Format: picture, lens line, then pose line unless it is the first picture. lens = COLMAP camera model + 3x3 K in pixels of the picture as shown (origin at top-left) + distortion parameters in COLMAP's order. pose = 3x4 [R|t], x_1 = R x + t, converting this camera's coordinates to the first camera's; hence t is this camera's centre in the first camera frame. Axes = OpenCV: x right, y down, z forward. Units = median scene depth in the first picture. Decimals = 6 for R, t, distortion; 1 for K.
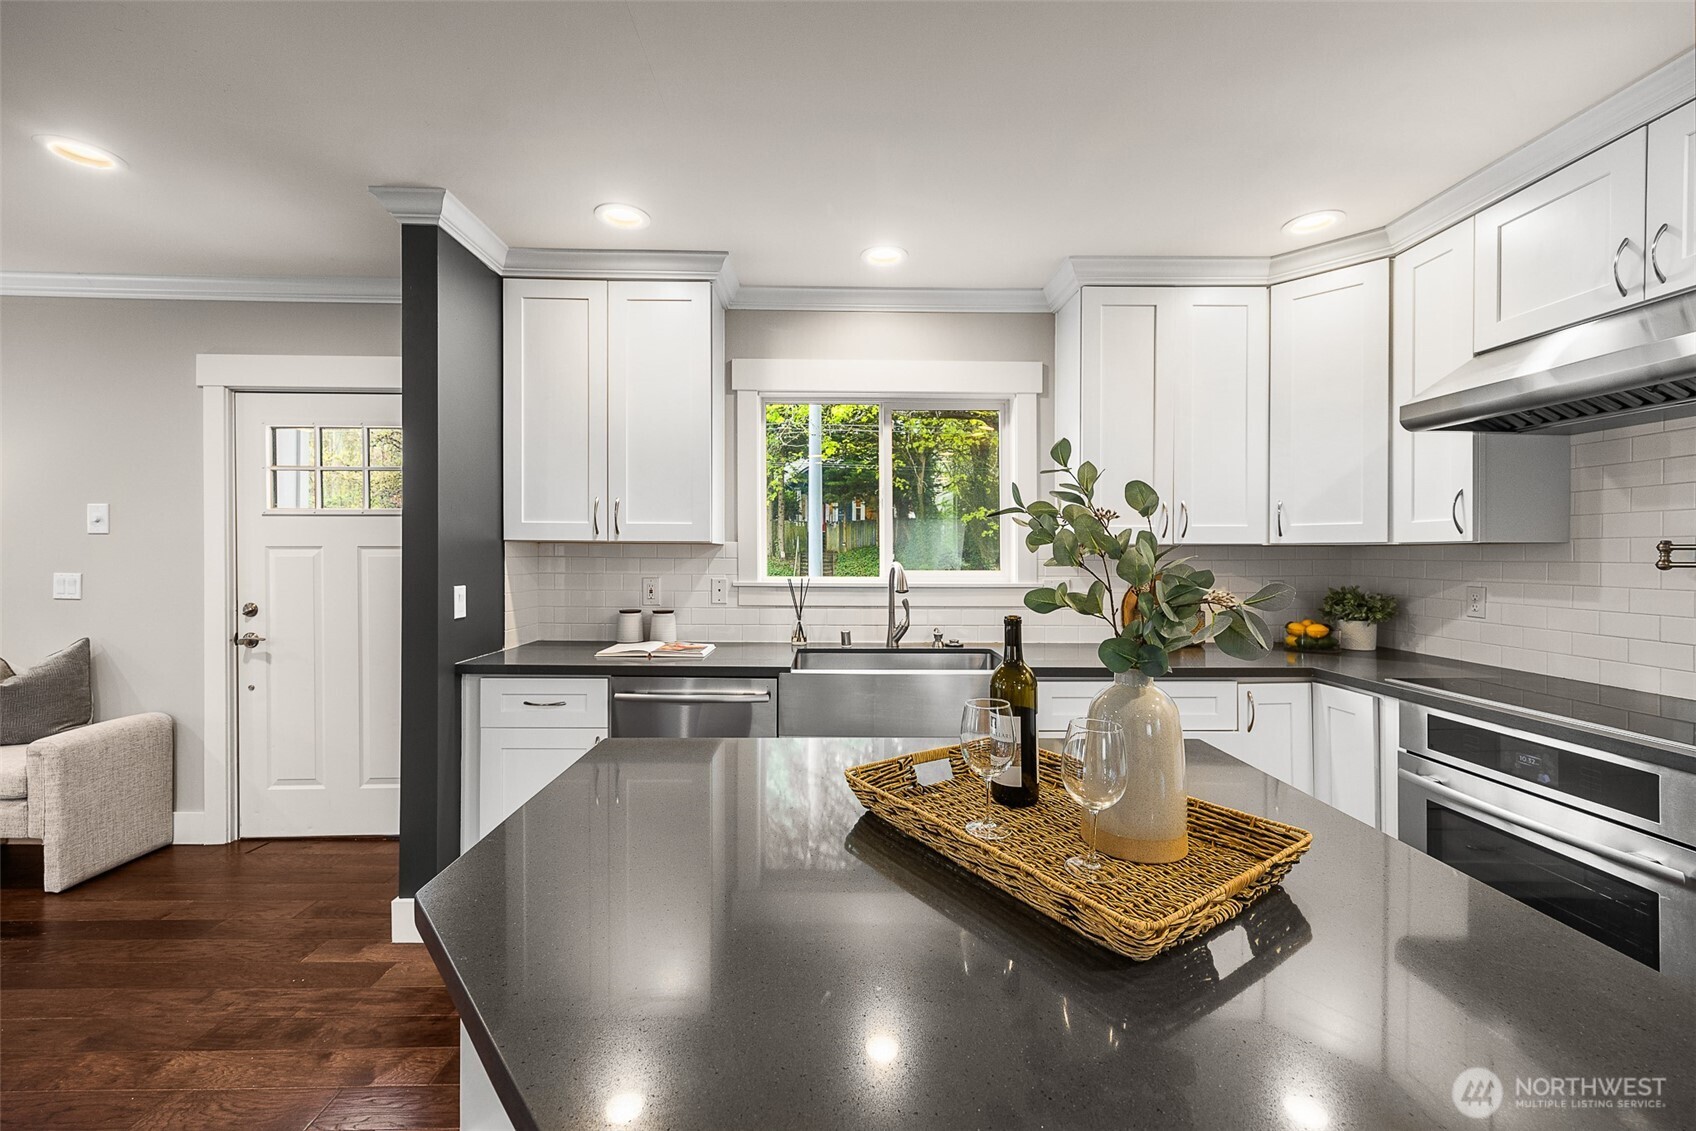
lens RADIAL K [[674.8, 0, 837.7], [0, 674.8, 558.8], [0, 0, 1]] dist [0.013205, -0.001698]
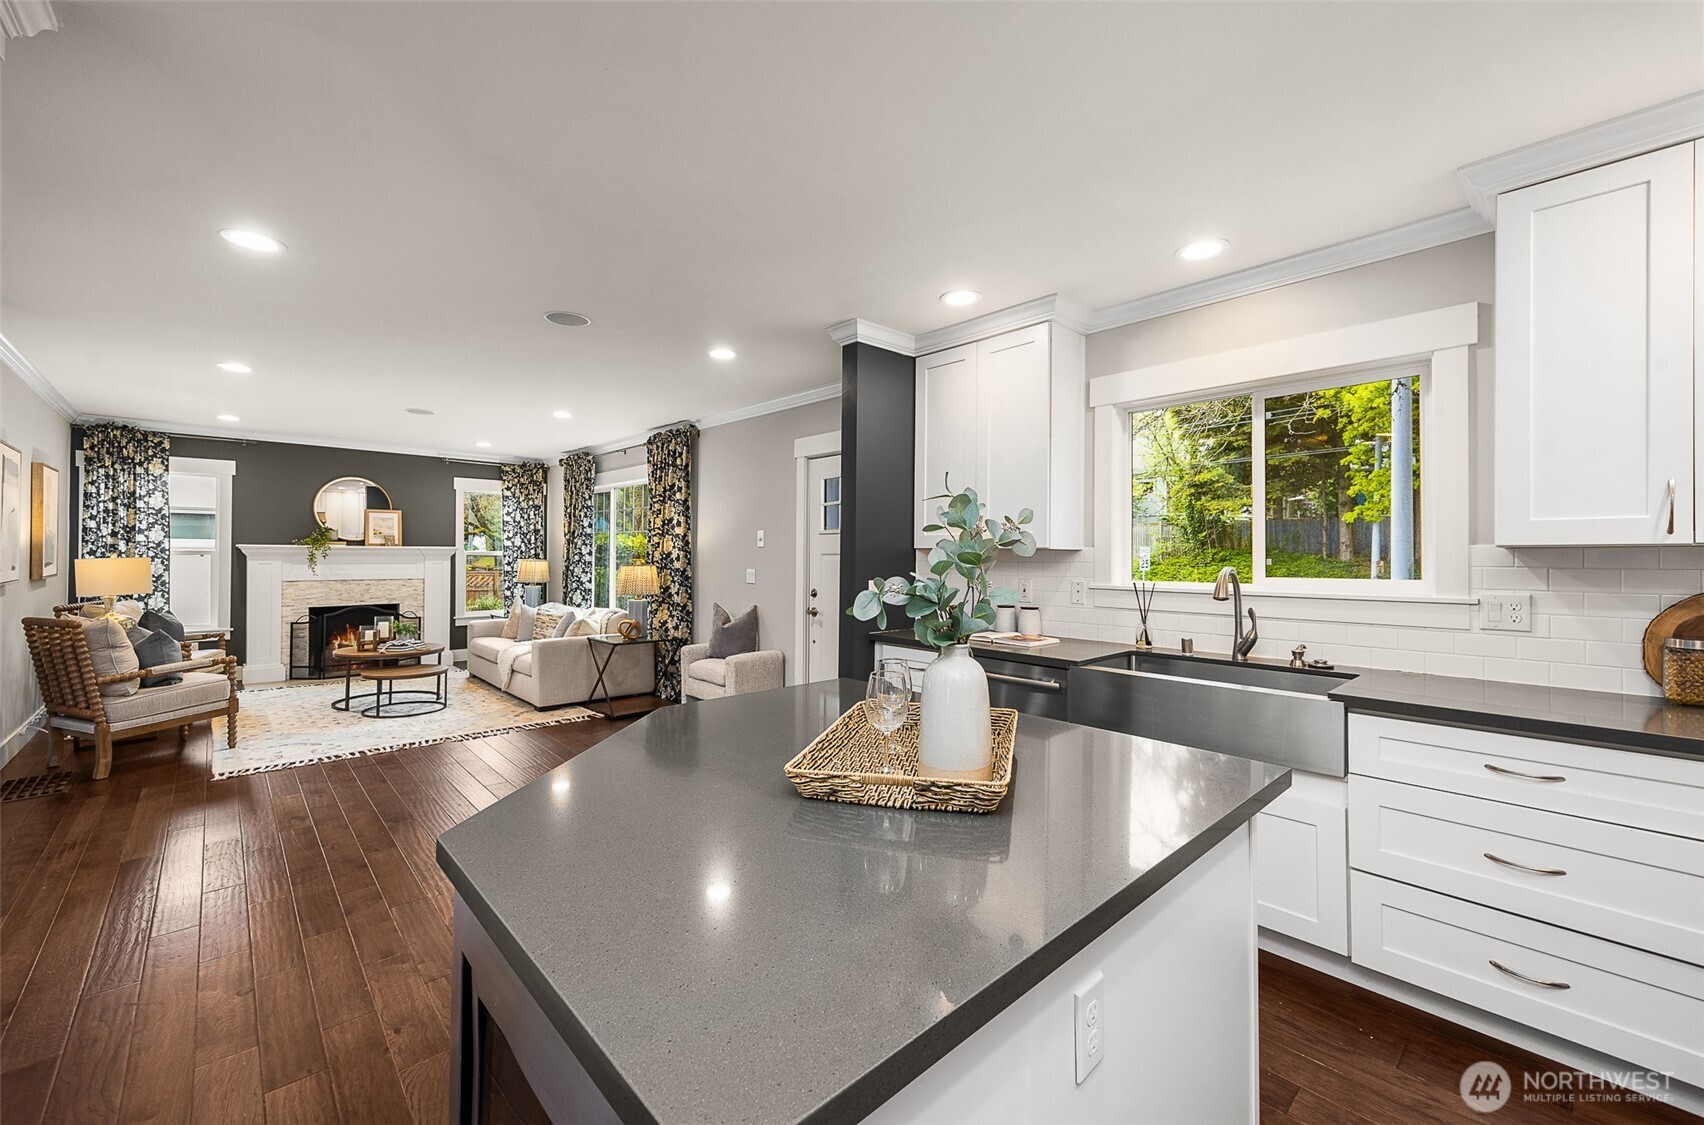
lens RADIAL K [[678.0, 0, 853.1], [0, 678.0, 554.1], [0, 0, 1]] dist [0.013205, -0.001698]
pose [[0.672168, -0.004790, -0.740383, 0.414942], [-0.009388, 0.999844, -0.014992, 0.005861], [0.740339, 0.017027, 0.672018, -0.012903]]
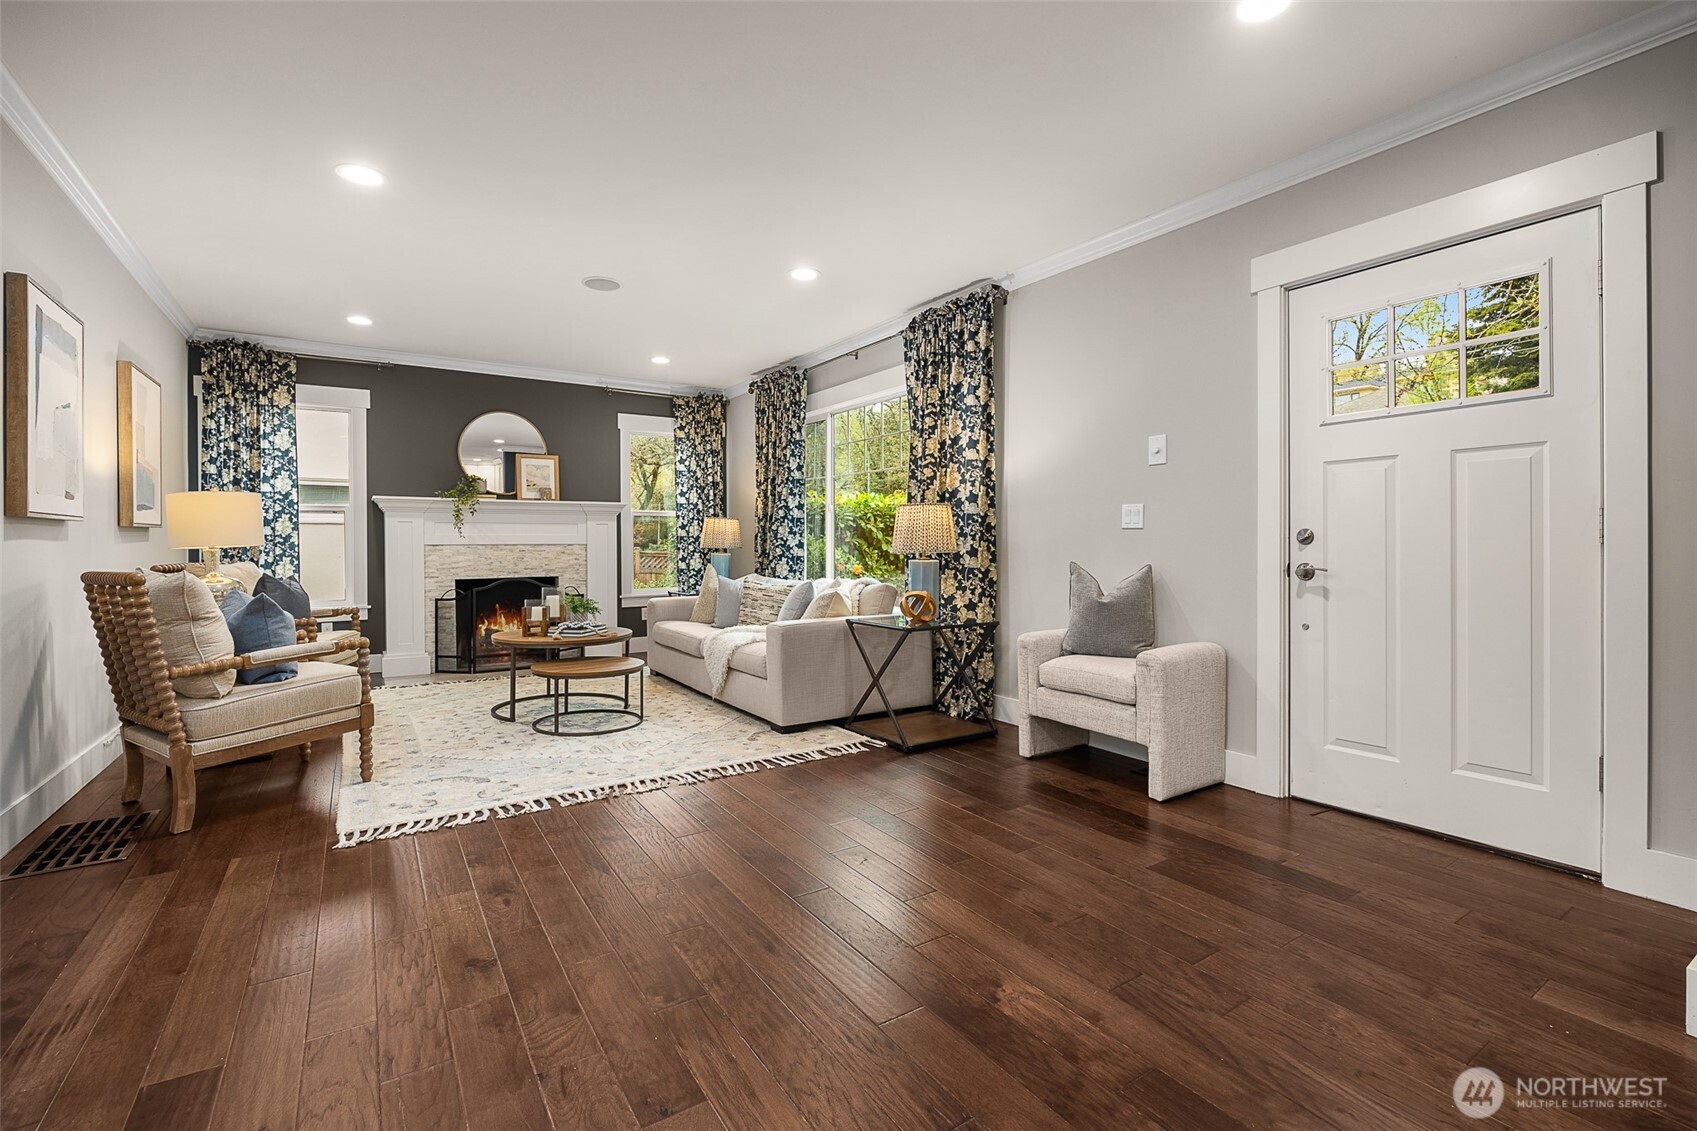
lens RADIAL K [[739.4, 0, 856.4], [0, 739.4, 556.4], [0, 0, 1]] dist [-0.013459, -0.000051]
pose [[0.546368, 0.004498, -0.837533, -0.416763], [-0.002904, 0.999990, 0.003477, 0.105110], [0.837540, 0.000533, 0.546375, 0.009397]]
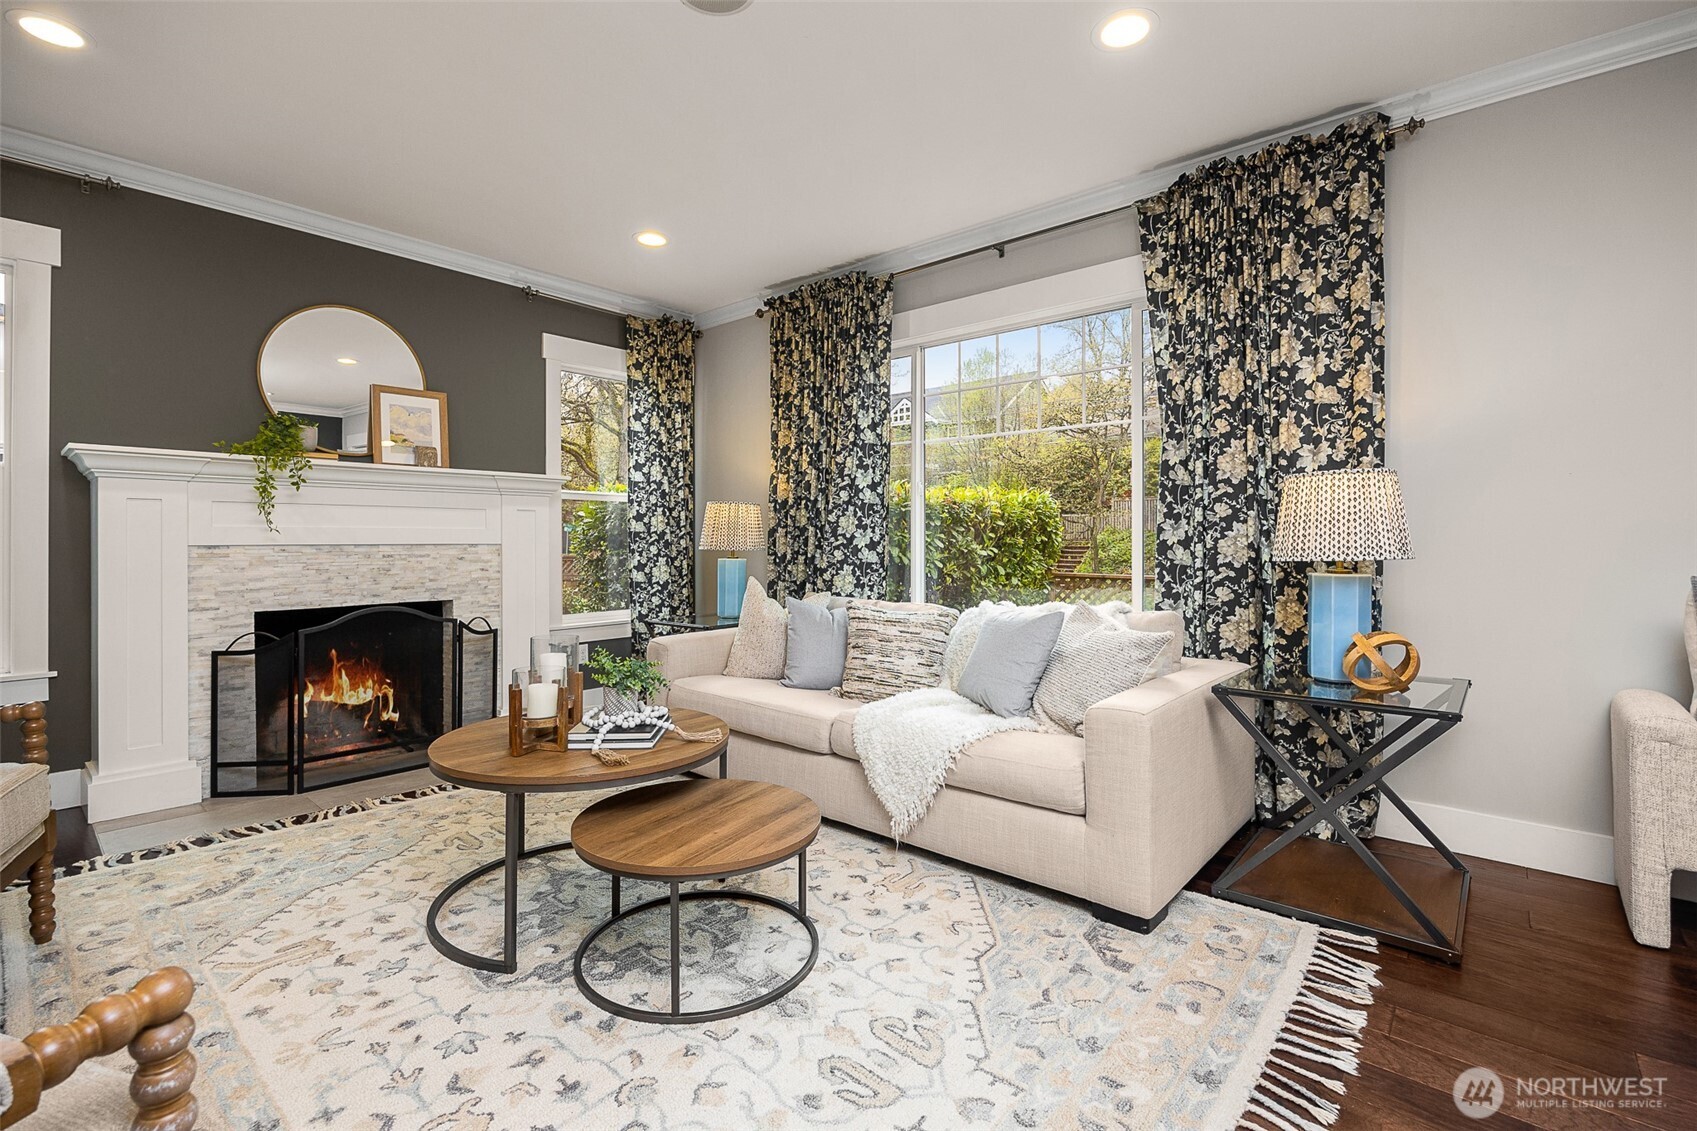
lens RADIAL K [[739.4, 0, 843.0], [0, 739.4, 543.0], [0, 0, 1]] dist [-0.013459, -0.000051]
pose [[0.749915, -0.009348, -0.661468, -1.398763], [0.001309, 0.999919, -0.012647, 0.093881], [0.661533, 0.008618, 0.749867, -0.038858]]
